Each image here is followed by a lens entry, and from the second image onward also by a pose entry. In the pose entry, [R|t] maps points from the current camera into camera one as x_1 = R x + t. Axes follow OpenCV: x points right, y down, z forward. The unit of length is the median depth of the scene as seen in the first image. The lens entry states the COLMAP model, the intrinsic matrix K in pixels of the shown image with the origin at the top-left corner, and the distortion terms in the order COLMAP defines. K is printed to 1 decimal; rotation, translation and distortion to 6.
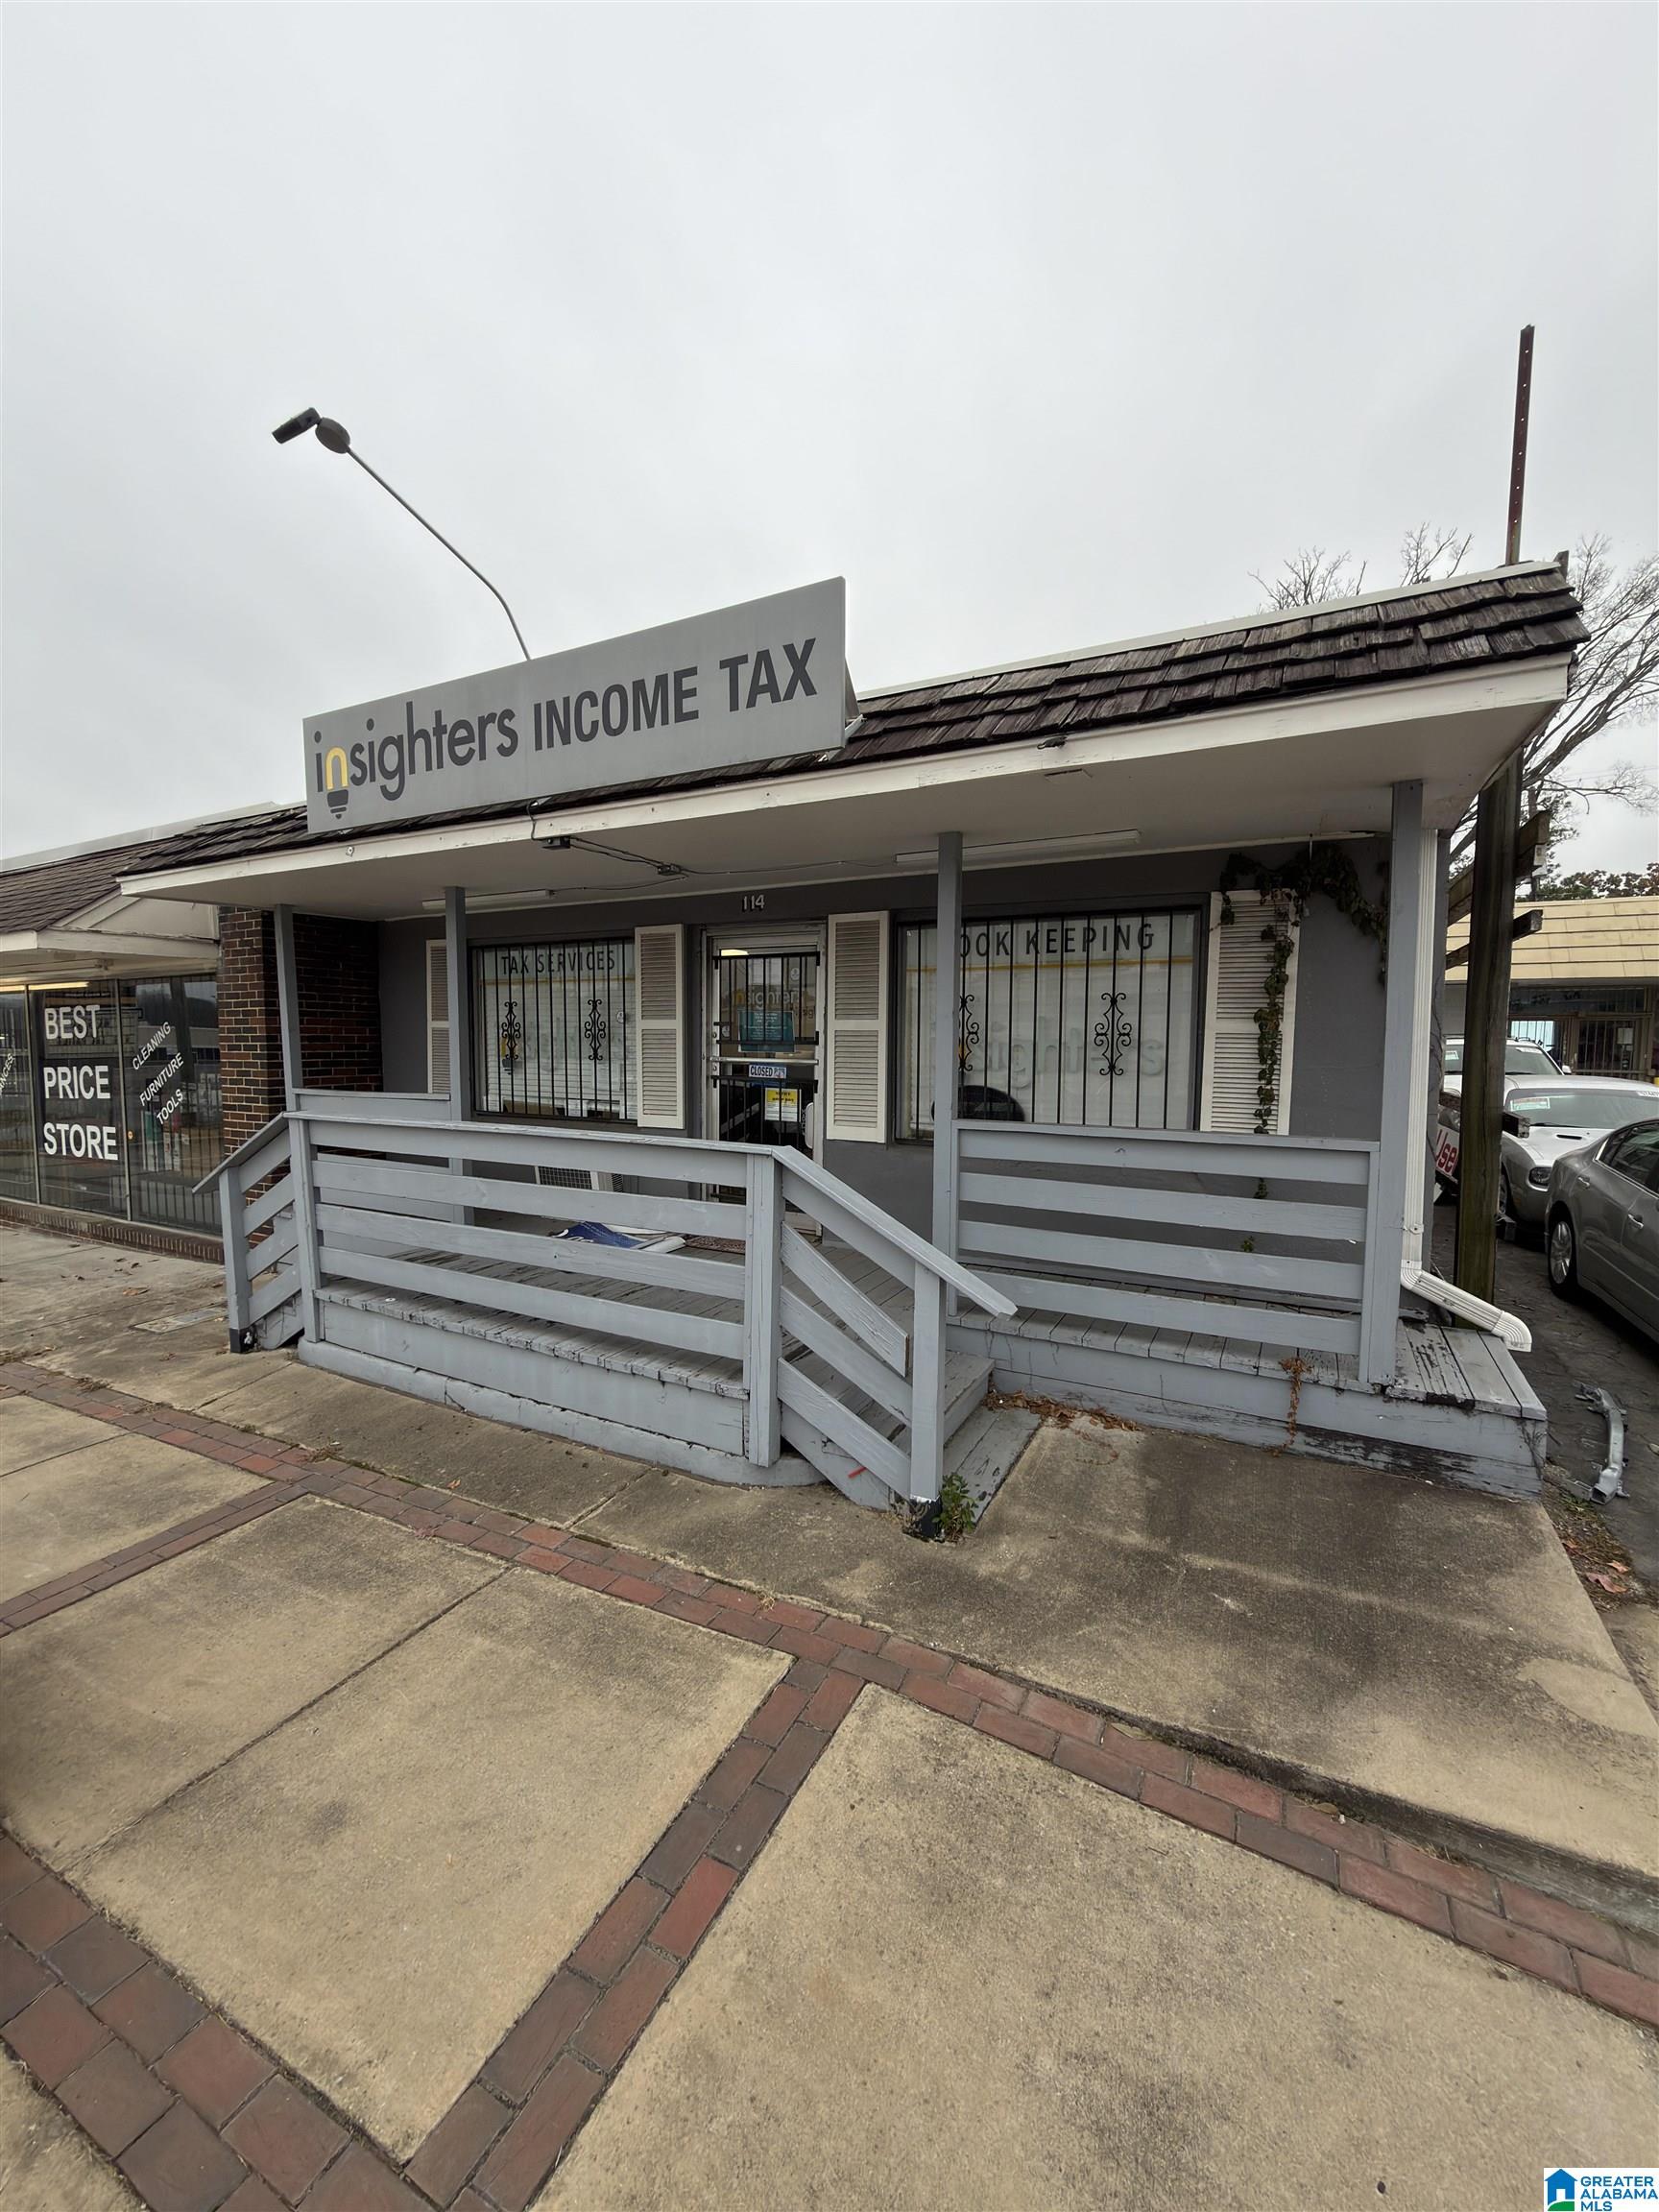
lens RADIAL K [[888.8, 0, 829.5], [0, 888.8, 1106.0], [0, 0, 1]] dist [-0.001247, -0.000112]
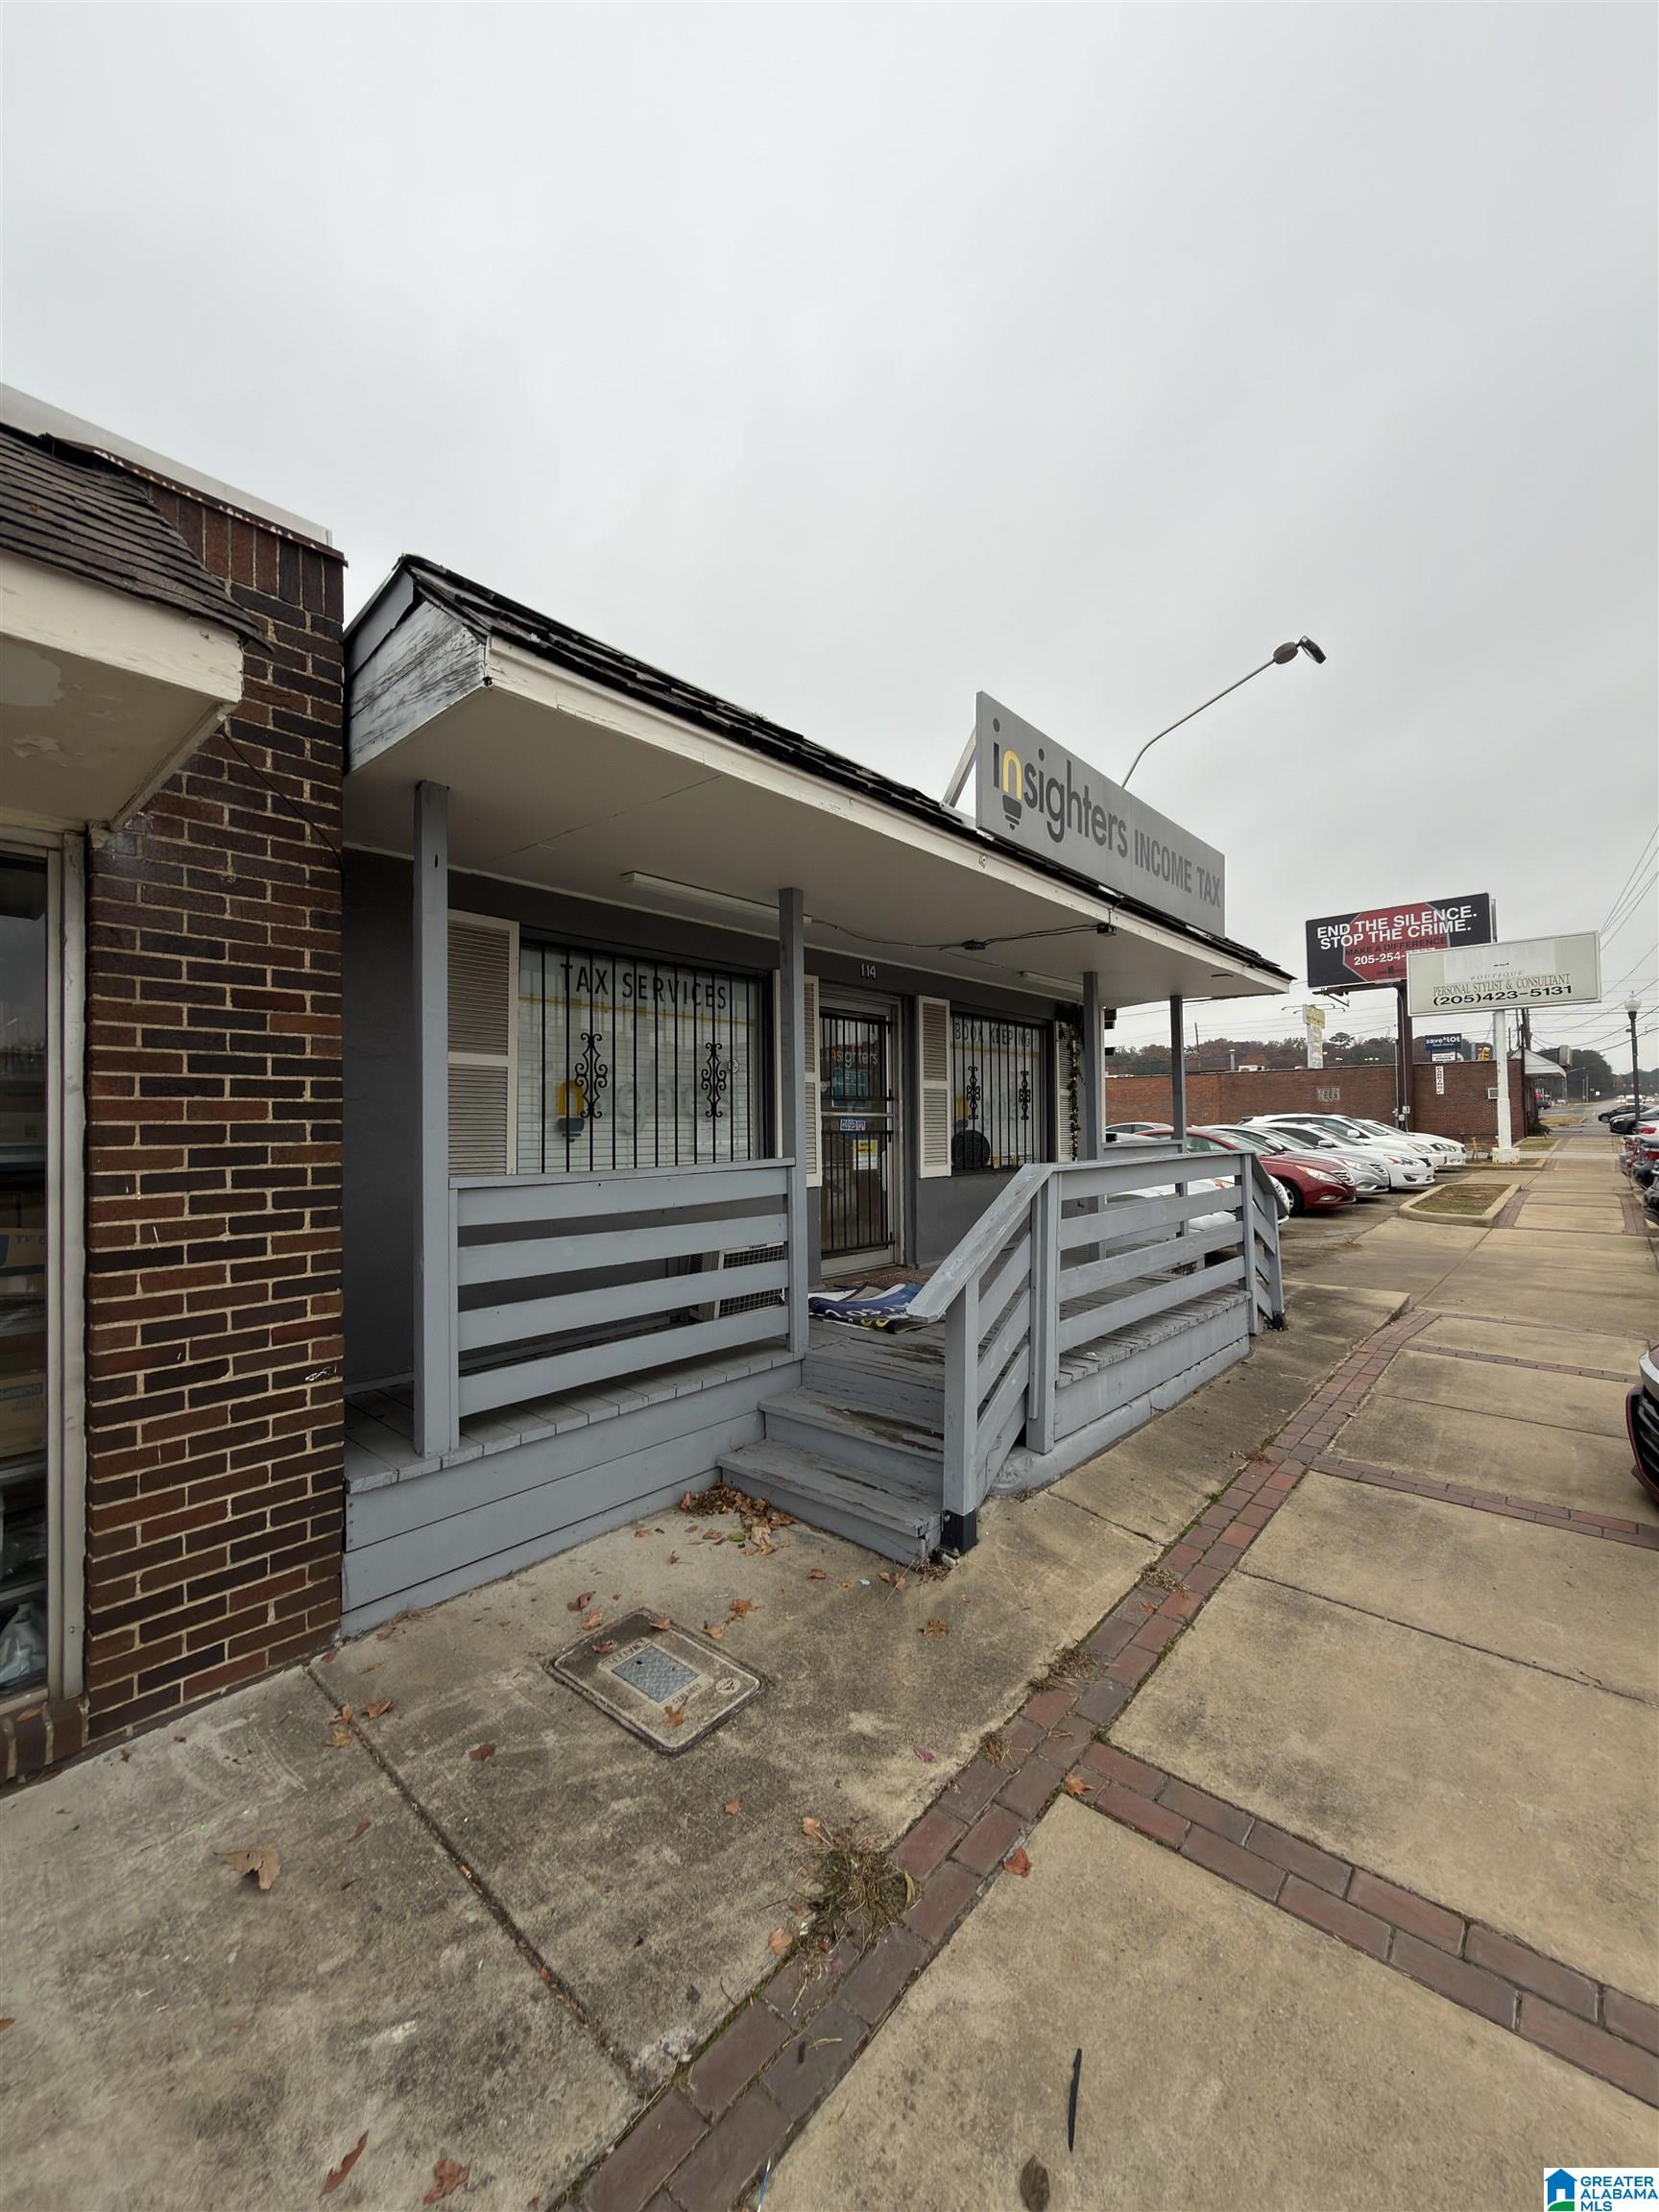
lens RADIAL K [[897.5, 0, 824.8], [0, 897.5, 1100.4], [0, 0, 1]] dist [0.001464, 0.000025]
pose [[0.233503, 0.018653, 0.972177, -1.486211], [0.083533, 0.995735, -0.039169, -0.037647], [-0.968761, 0.090355, 0.230949, 1.020405]]
